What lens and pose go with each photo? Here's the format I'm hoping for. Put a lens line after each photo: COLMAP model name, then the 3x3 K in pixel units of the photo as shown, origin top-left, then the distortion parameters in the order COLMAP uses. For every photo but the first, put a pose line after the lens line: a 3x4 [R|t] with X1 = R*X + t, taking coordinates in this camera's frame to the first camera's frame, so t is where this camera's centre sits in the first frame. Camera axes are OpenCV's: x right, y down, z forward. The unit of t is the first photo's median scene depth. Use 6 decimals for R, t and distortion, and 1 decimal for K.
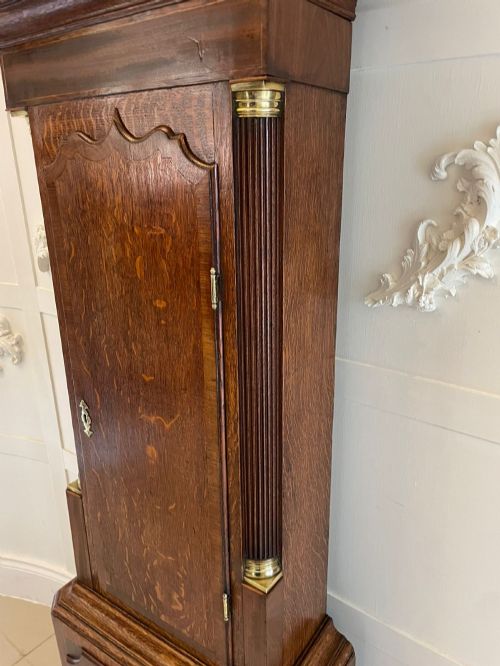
lens RADIAL K [[503.7, 0, 253.5], [0, 503.7, 334.8], [0, 0, 1]] dist [0.092231, -0.119532]
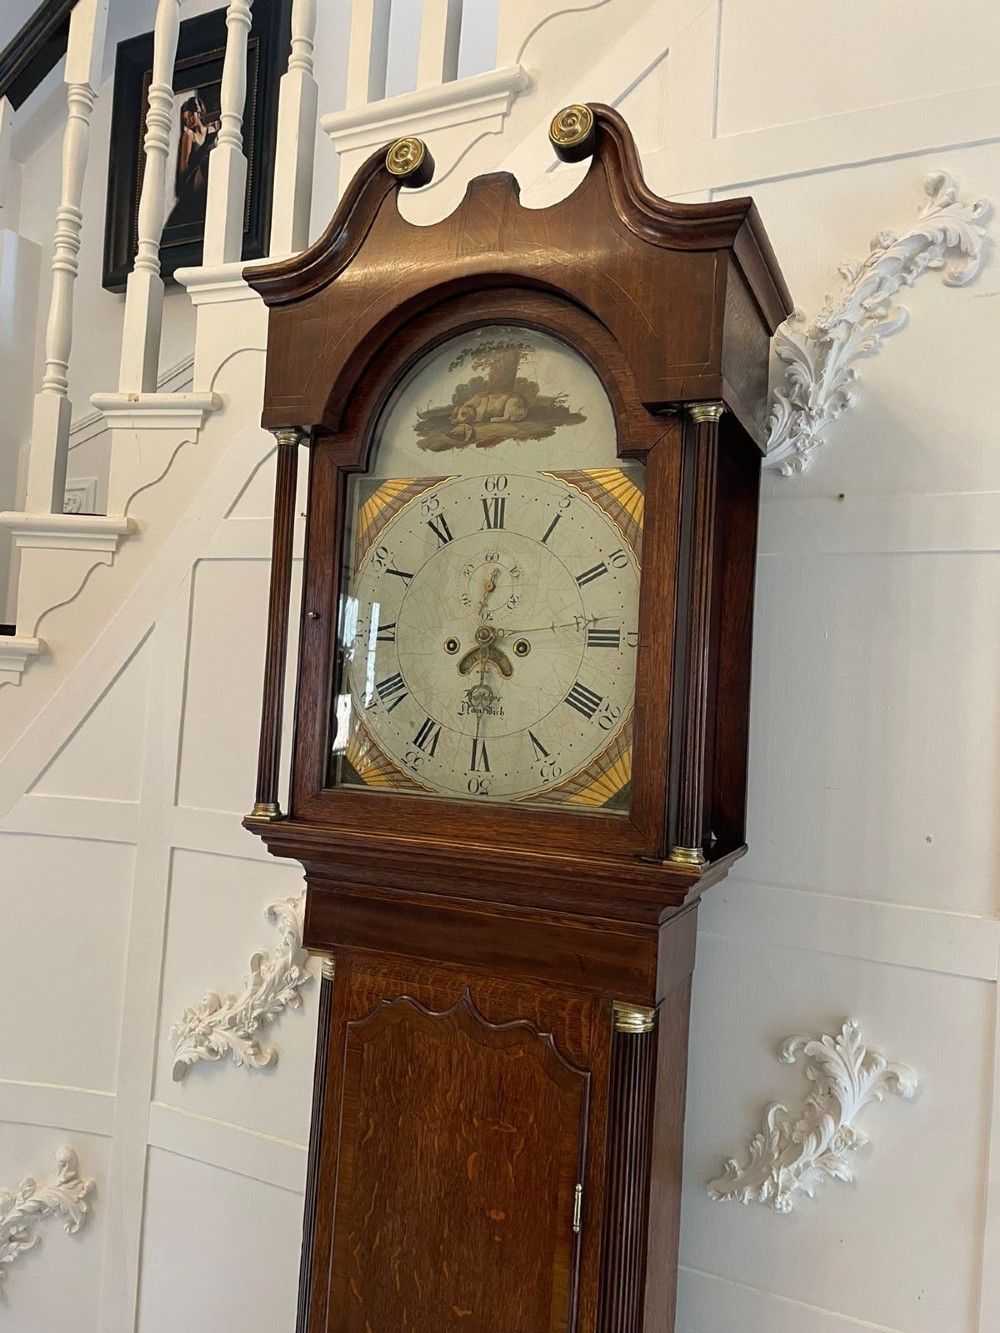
lens RADIAL K [[1008.1, 0, 499.7], [0, 1008.1, 665.2], [0, 0, 1]] dist [0.092231, -0.119532]
pose [[0.979707, 0.085166, 0.181441, -0.542241], [-0.014624, 0.933197, -0.359067, -0.290006], [-0.199901, 0.349127, 0.915505, -0.850433]]
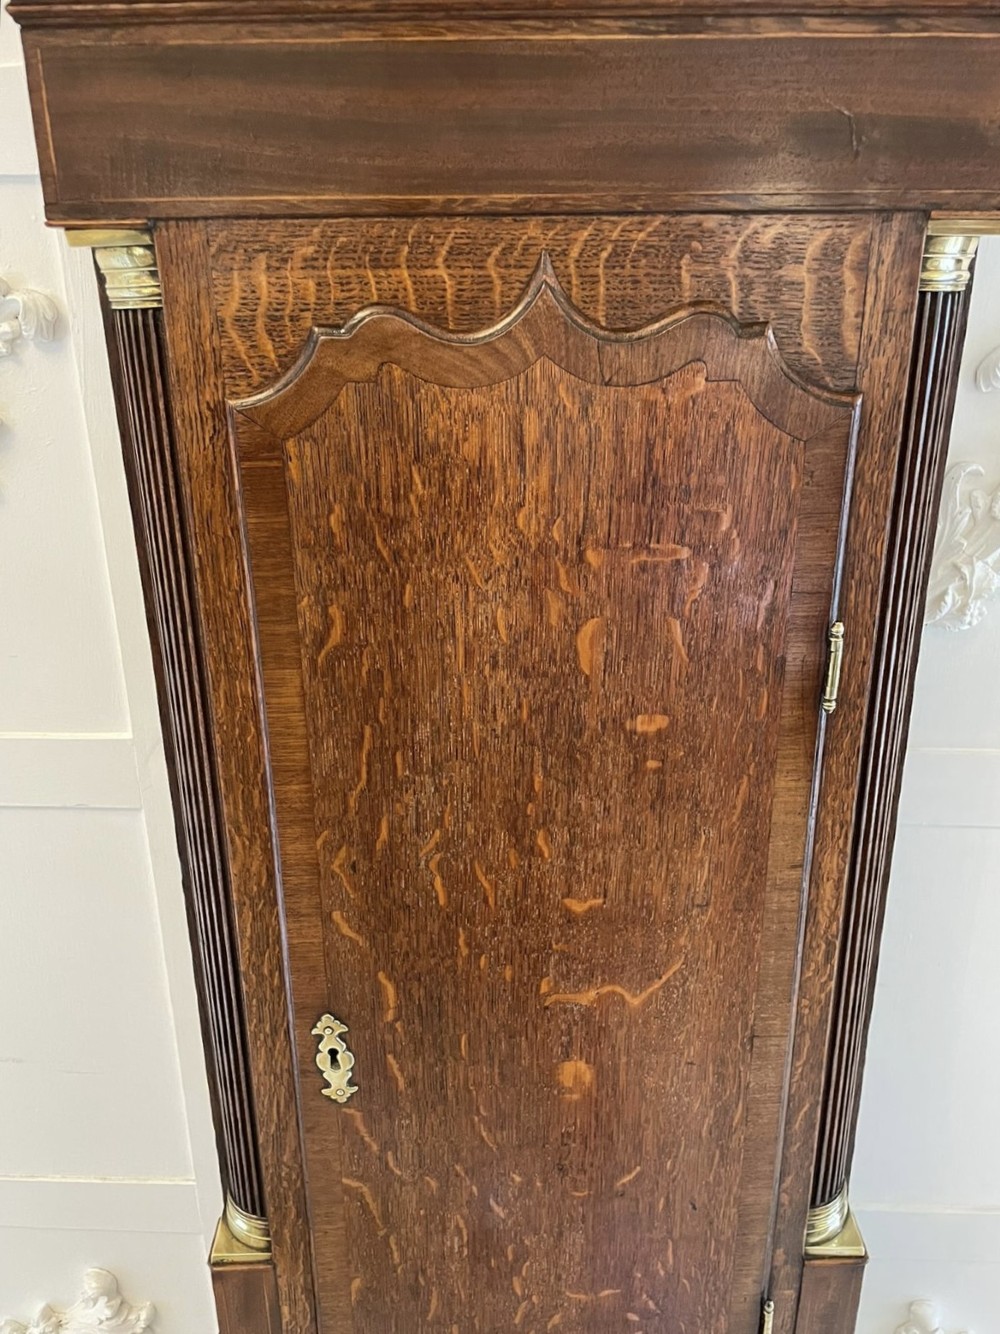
lens RADIAL K [[1038.4, 0, 510.2], [0, 1038.4, 677.0], [0, 0, 1]] dist [0.086701, -0.117497]
pose [[0.821541, -0.192136, 0.536800, -0.694109], [0.175212, 0.981027, 0.082986, -0.180517], [-0.542560, 0.025878, 0.839618, 0.329073]]
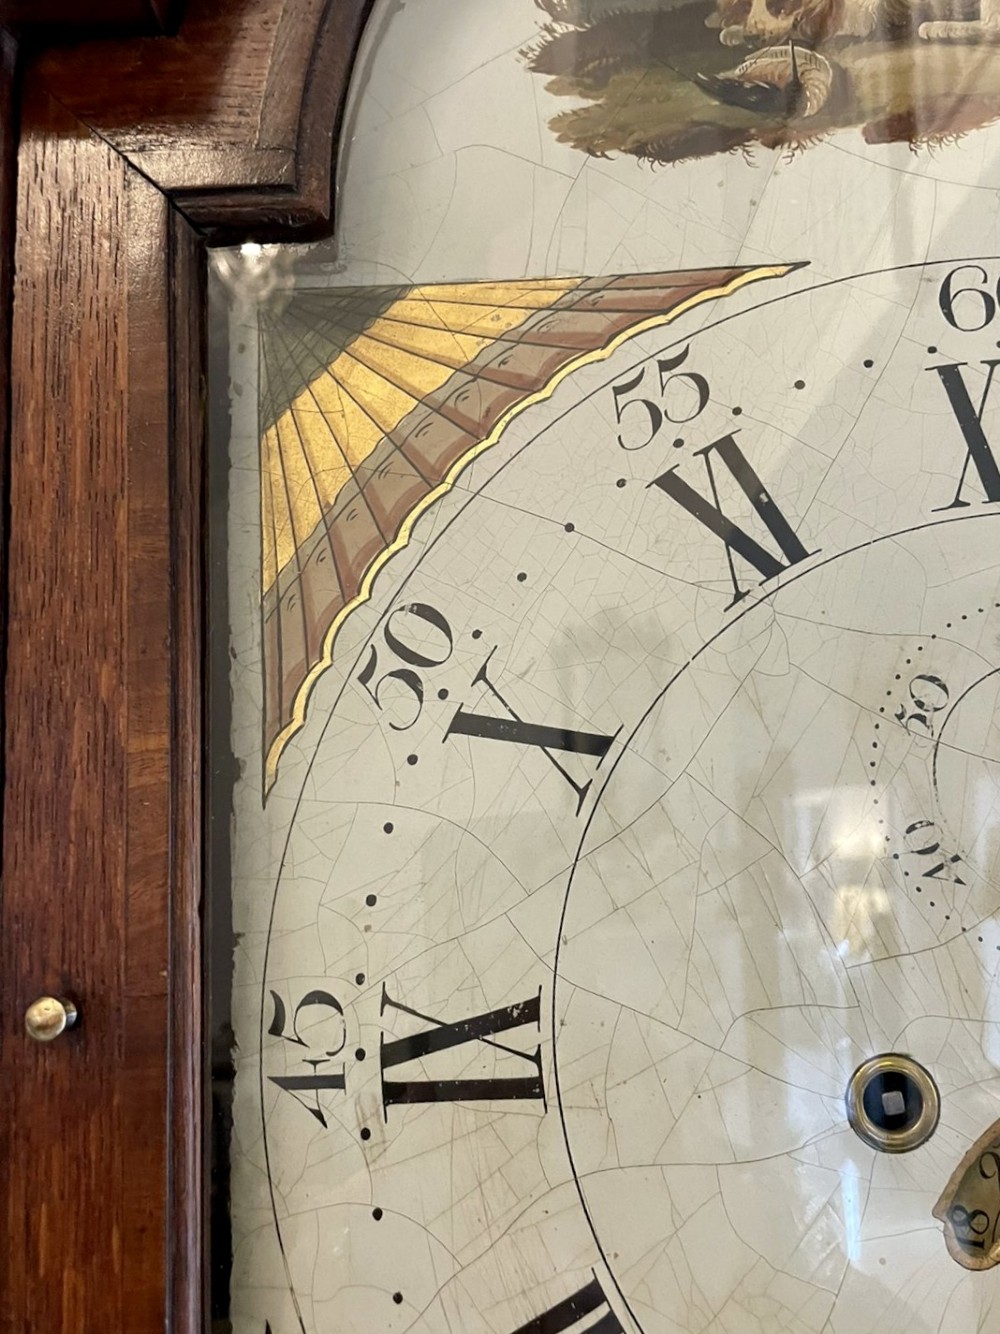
lens RADIAL K [[1179.7, 0, 501.9], [0, 1179.7, 633.2], [0, 0, 1]] dist [0.053389, -0.064846]
pose [[0.832516, 0.078648, 0.548390, -0.643662], [0.198837, 0.881500, -0.428277, -0.940926], [-0.517089, 0.465588, 0.718225, 0.464439]]
